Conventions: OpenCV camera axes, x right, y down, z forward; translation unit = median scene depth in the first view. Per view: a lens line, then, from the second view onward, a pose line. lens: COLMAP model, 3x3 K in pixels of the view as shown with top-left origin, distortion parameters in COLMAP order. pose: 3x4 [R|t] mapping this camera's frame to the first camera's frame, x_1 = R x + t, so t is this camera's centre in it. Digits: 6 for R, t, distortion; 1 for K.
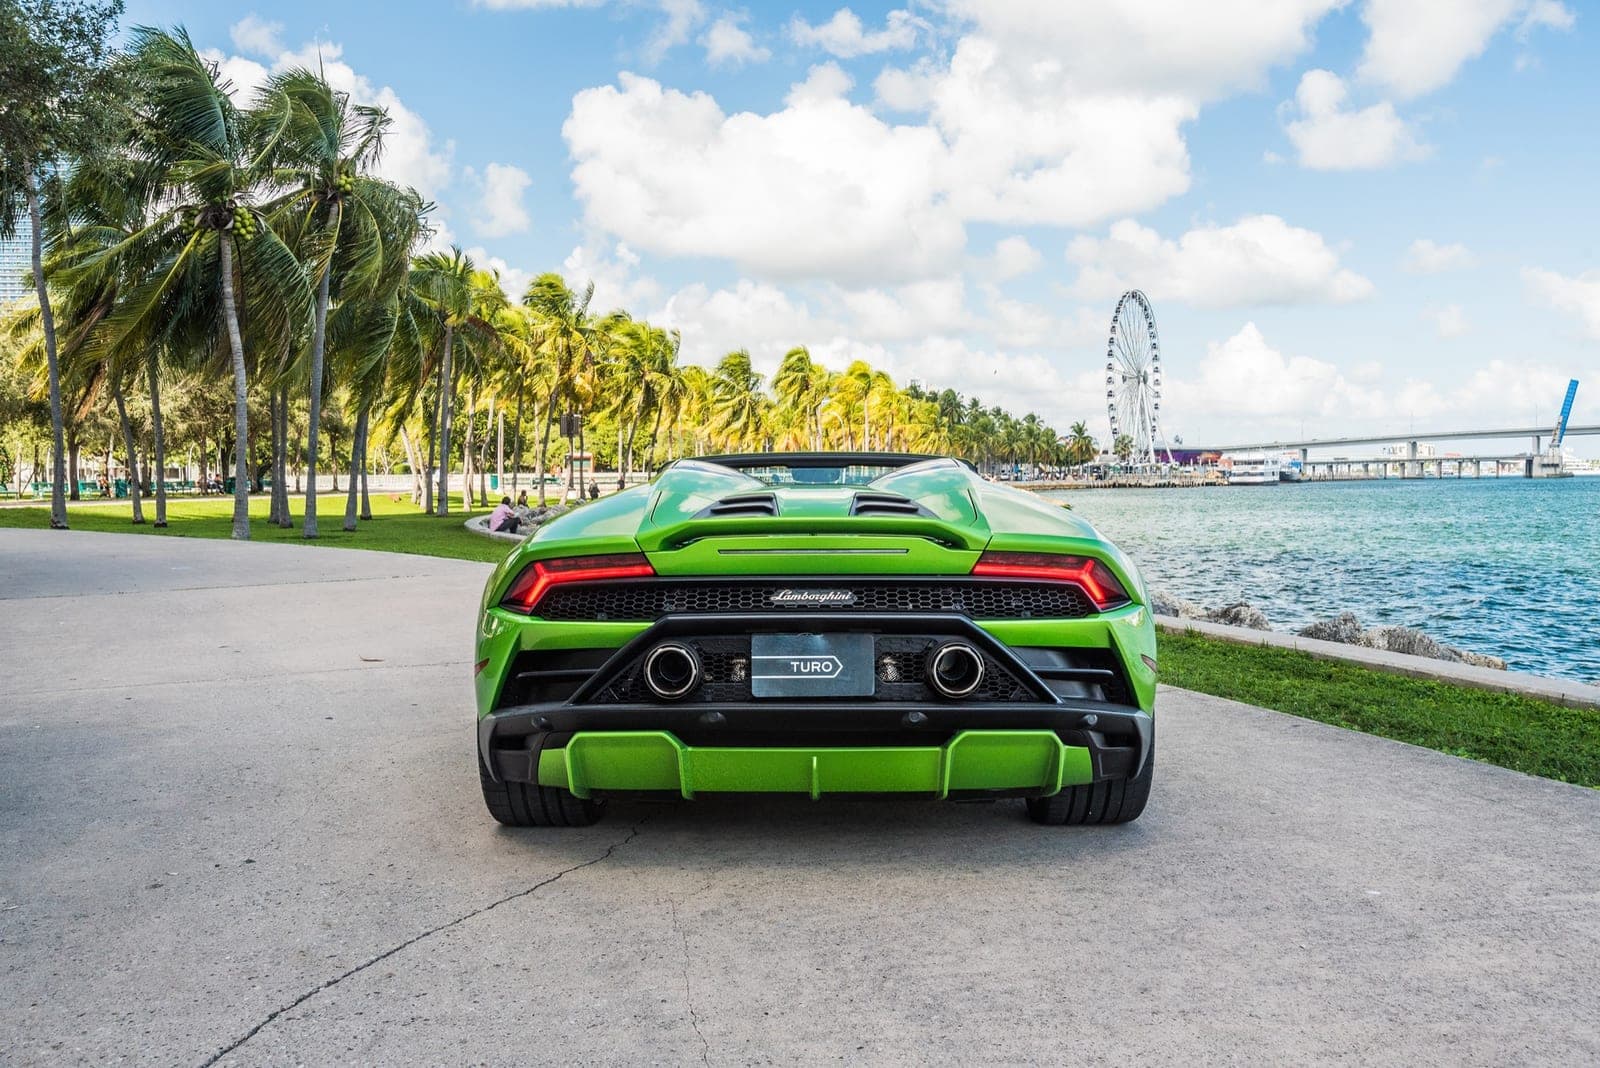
lens RADIAL K [[1475.7, 0, 802.4], [0, 1475.7, 560.0], [0, 0, 1]] dist [-0.107381, 0.241167]
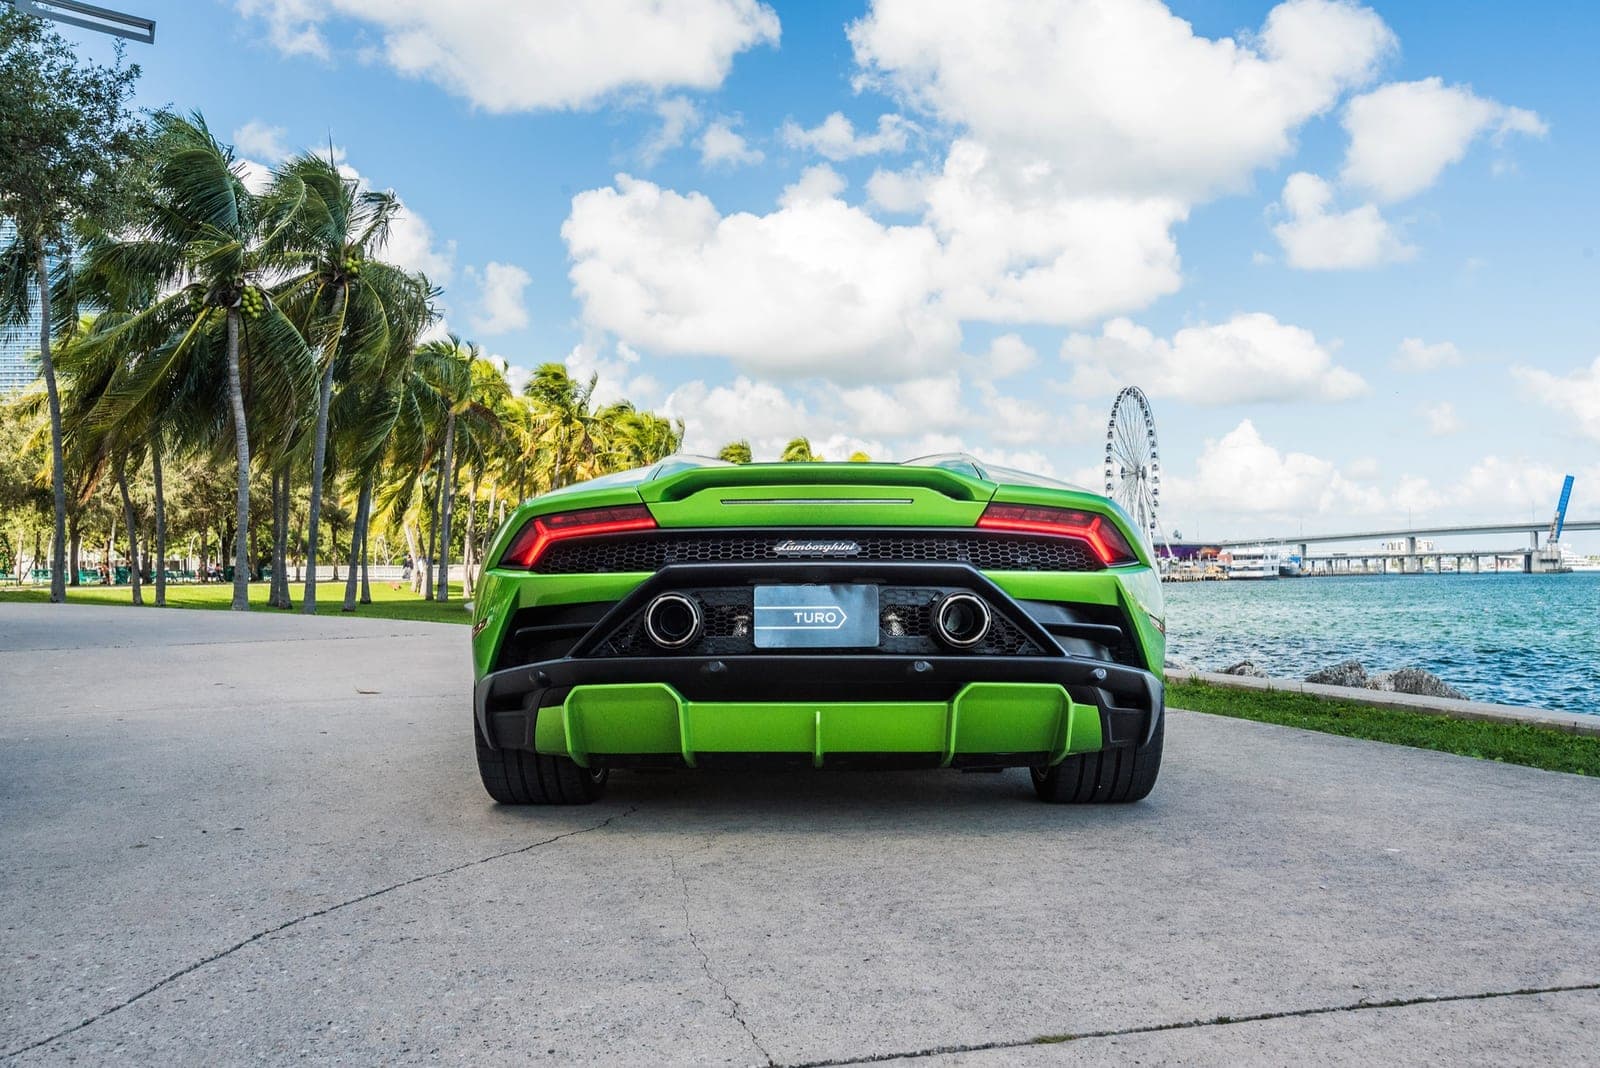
lens RADIAL K [[1475.7, 0, 802.4], [0, 1475.7, 560.0], [0, 0, 1]] dist [-0.107381, 0.241167]
pose [[0.999999, 0.001698, 0.000056, -0.001730], [-0.001690, 0.997629, -0.068797, 0.075724], [-0.000172, 0.068797, 0.997631, 0.012284]]
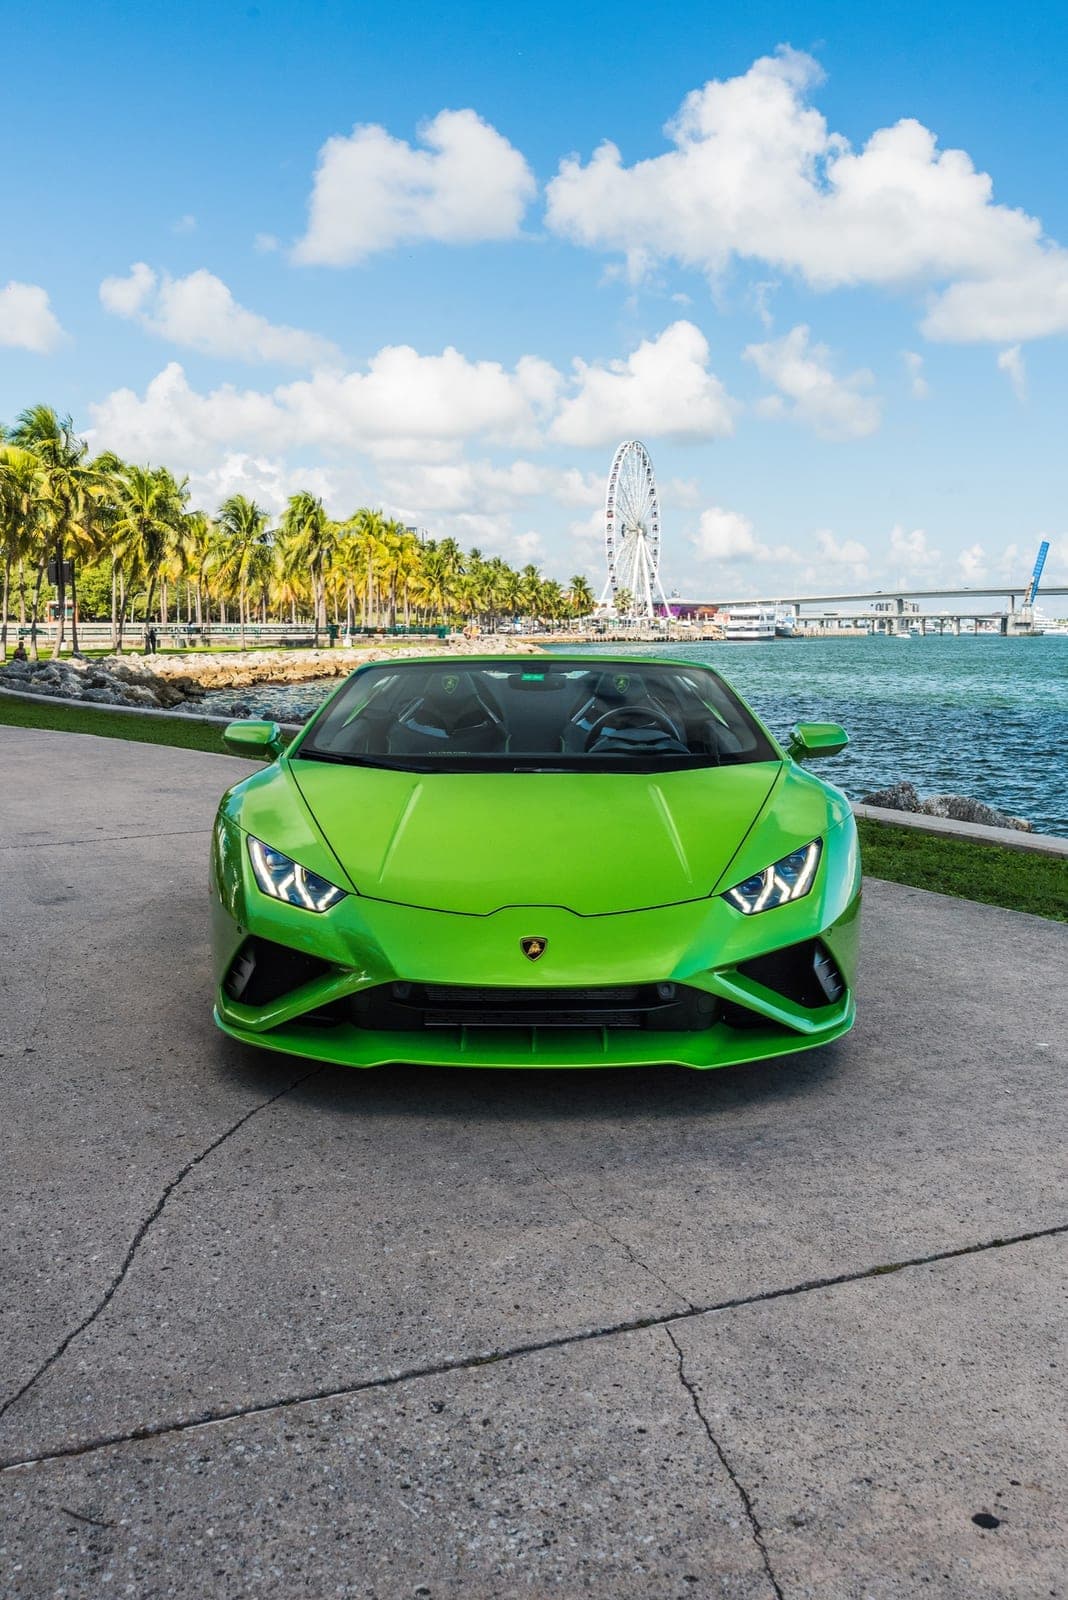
lens RADIAL K [[1506.6, 0, 534.0], [0, 1506.6, 800.0], [0, 0, 1]] dist [-0.044699, 0.004856]
pose [[0.986354, -0.006834, 0.164497, -0.159042], [-0.002949, 0.998245, 0.059150, -0.030619], [-0.164612, -0.058828, 0.984602, -0.088474]]
